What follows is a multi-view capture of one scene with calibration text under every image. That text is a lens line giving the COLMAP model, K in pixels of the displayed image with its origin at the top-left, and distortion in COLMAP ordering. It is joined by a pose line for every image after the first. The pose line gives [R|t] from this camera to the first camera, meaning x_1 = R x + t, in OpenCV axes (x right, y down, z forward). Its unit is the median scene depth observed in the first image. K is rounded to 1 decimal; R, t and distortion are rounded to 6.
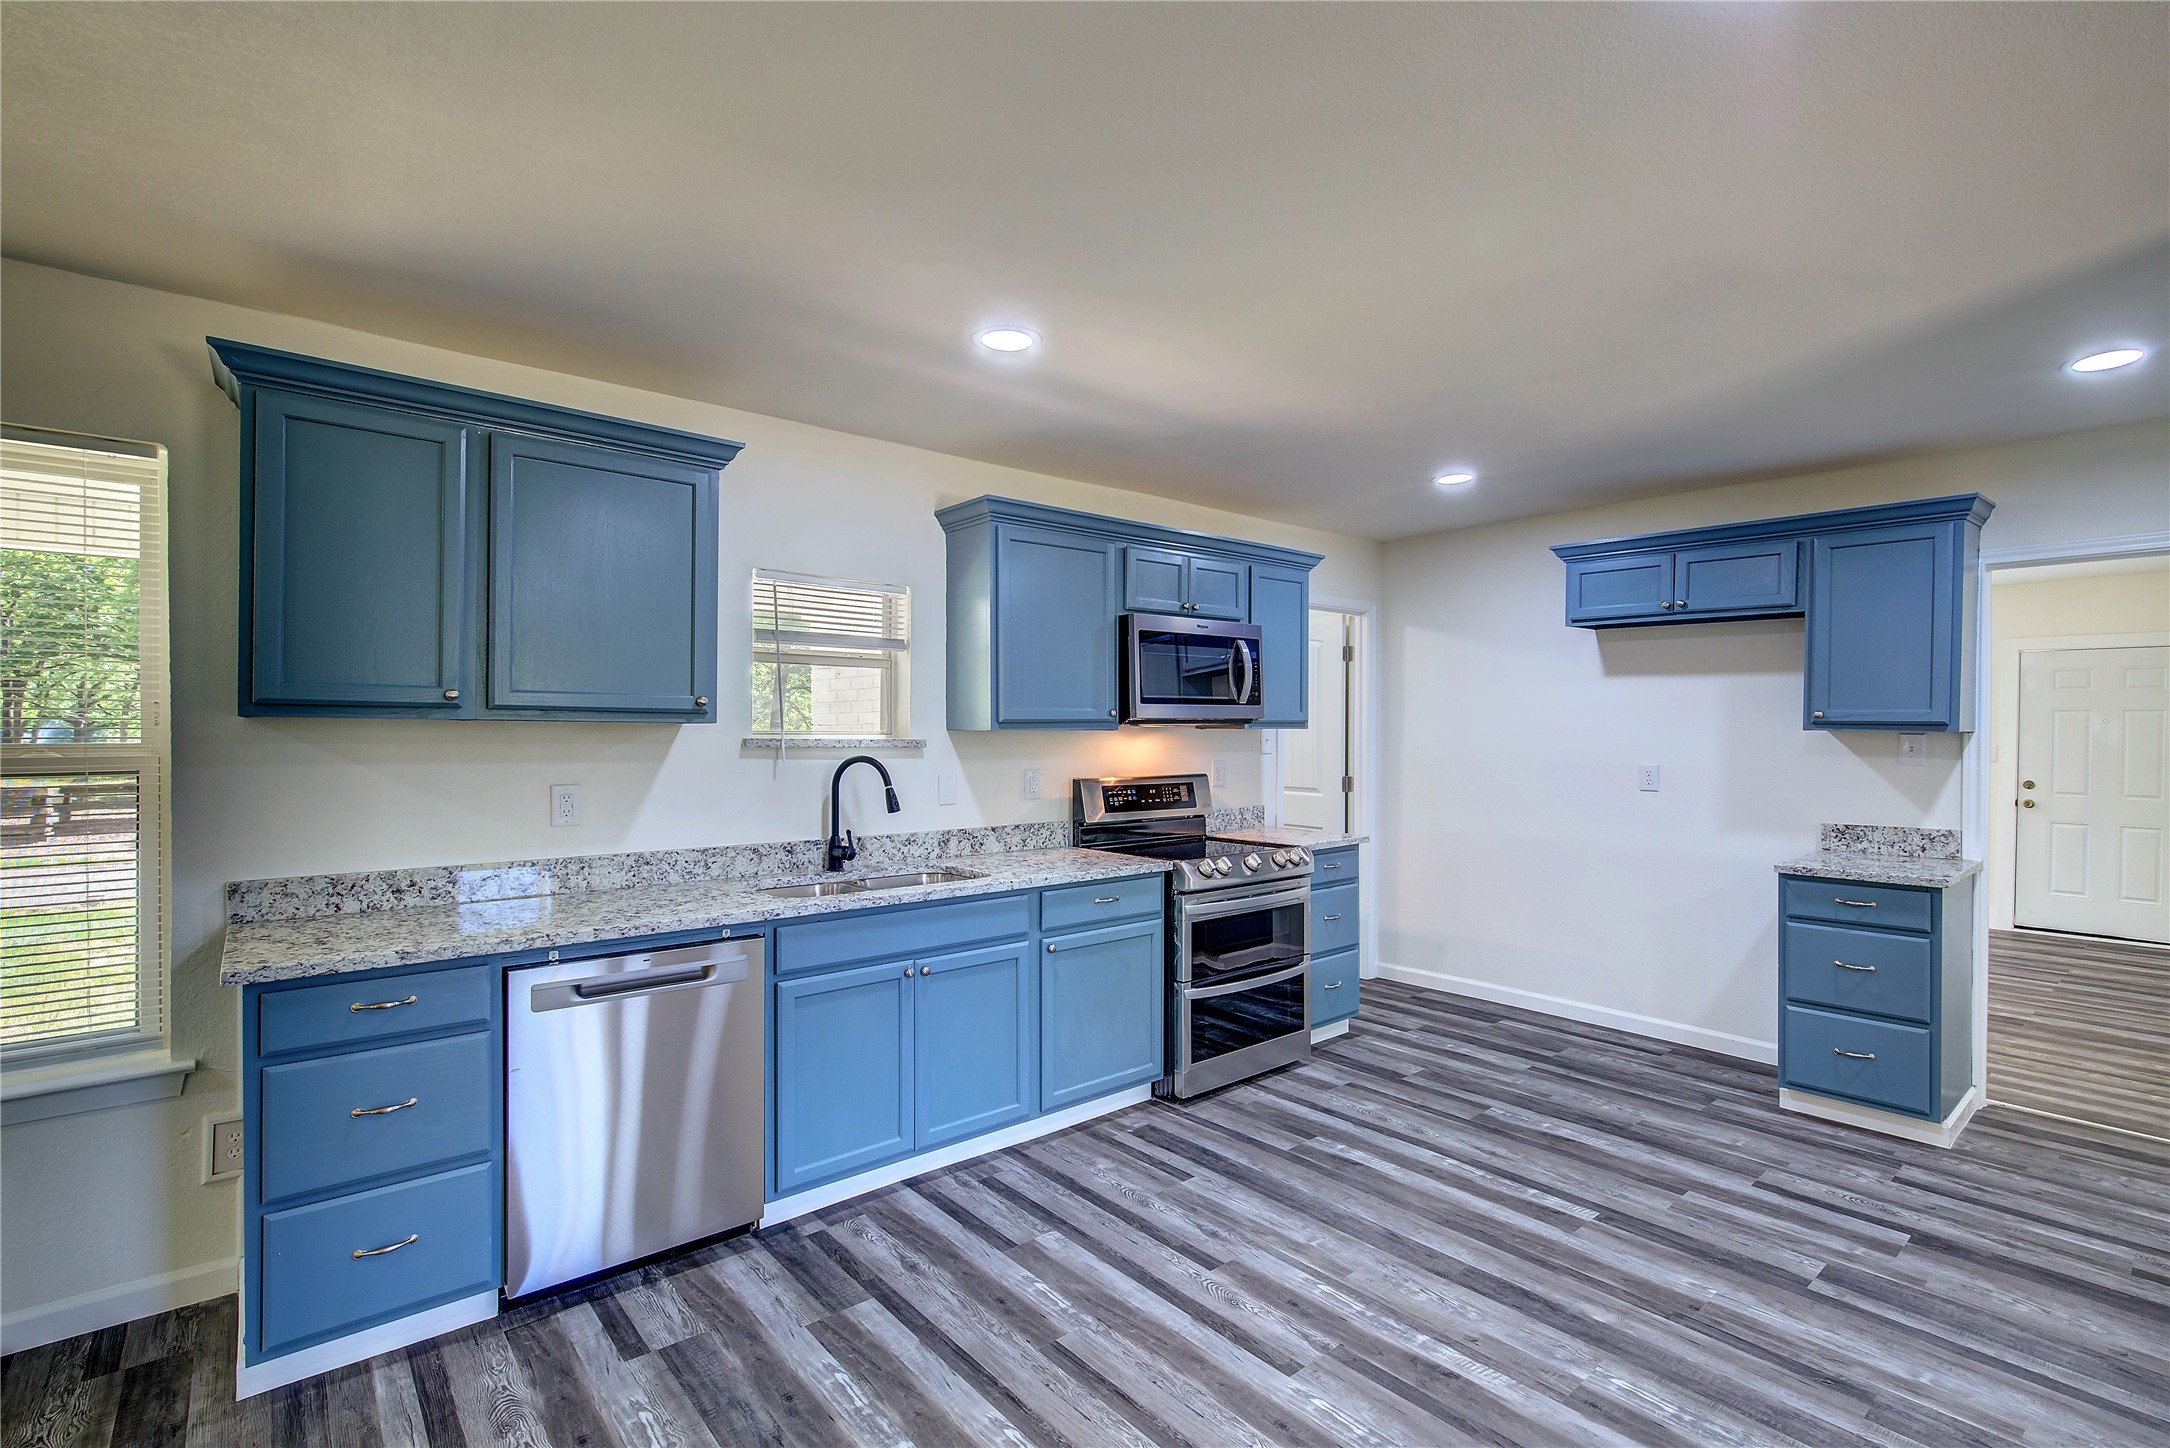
lens RADIAL K [[986.5, 0, 1093.1], [0, 986.5, 737.7], [0, 0, 1]] dist [0.000953, -0.000731]
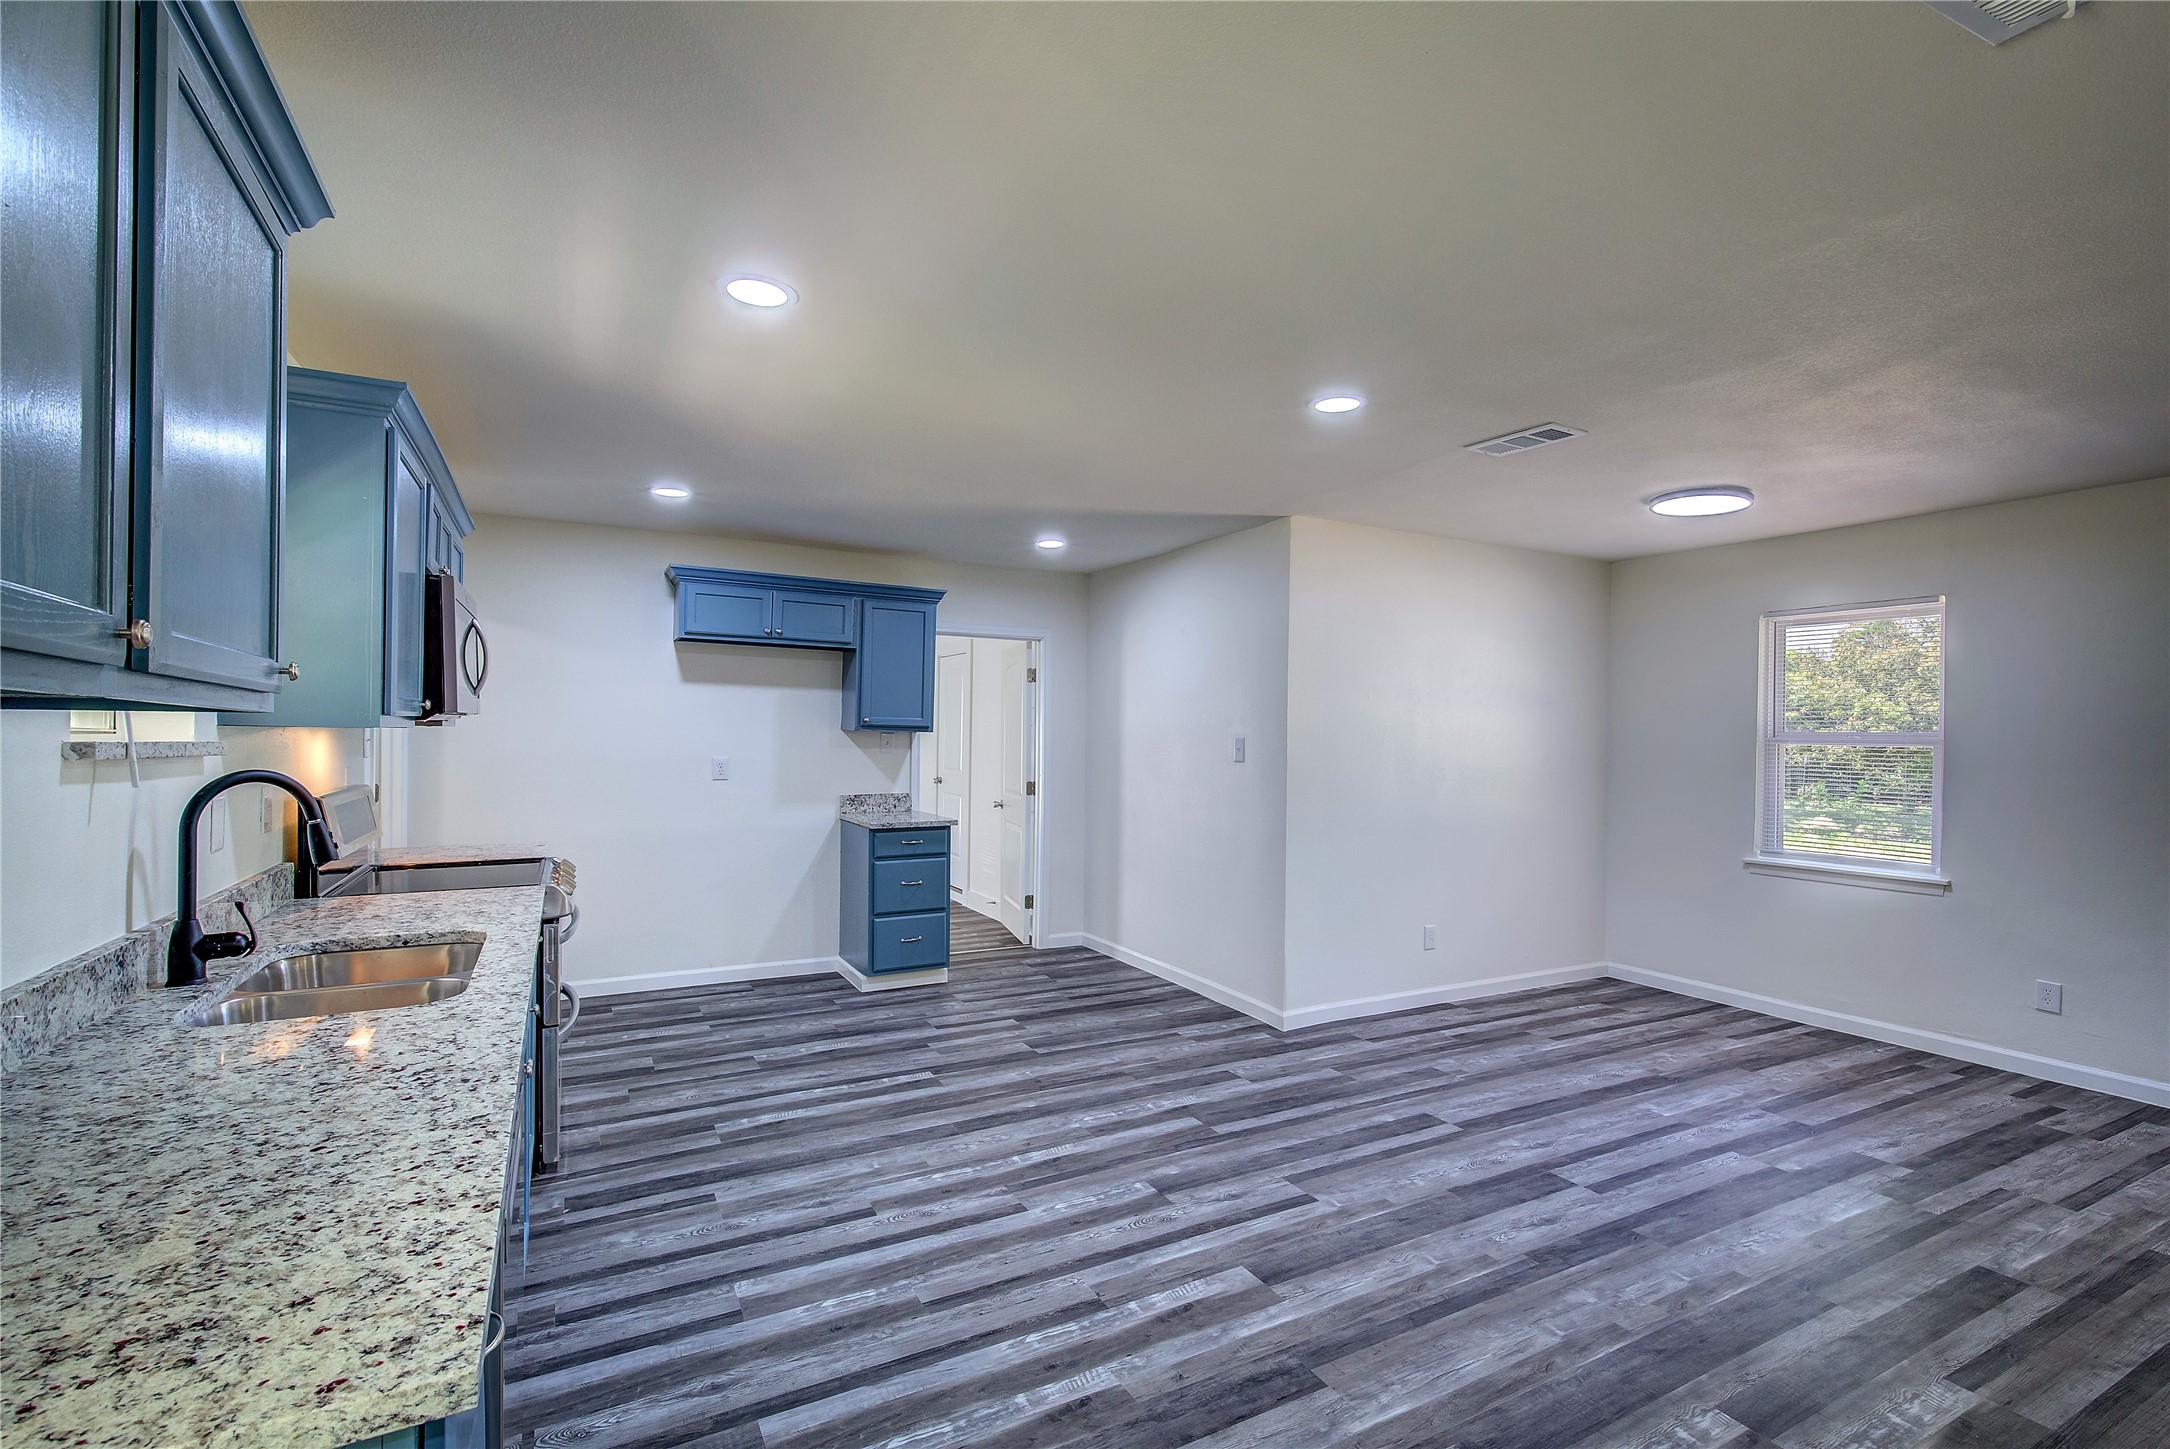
lens RADIAL K [[986.5, 0, 1101.7], [0, 986.5, 725.9], [0, 0, 1]] dist [0.000953, -0.000731]
pose [[0.200520, 0.007953, 0.979657, -0.745523], [0.000257, 0.999967, -0.008170, -0.002789], [-0.979690, 0.001890, 0.200511, 0.423348]]
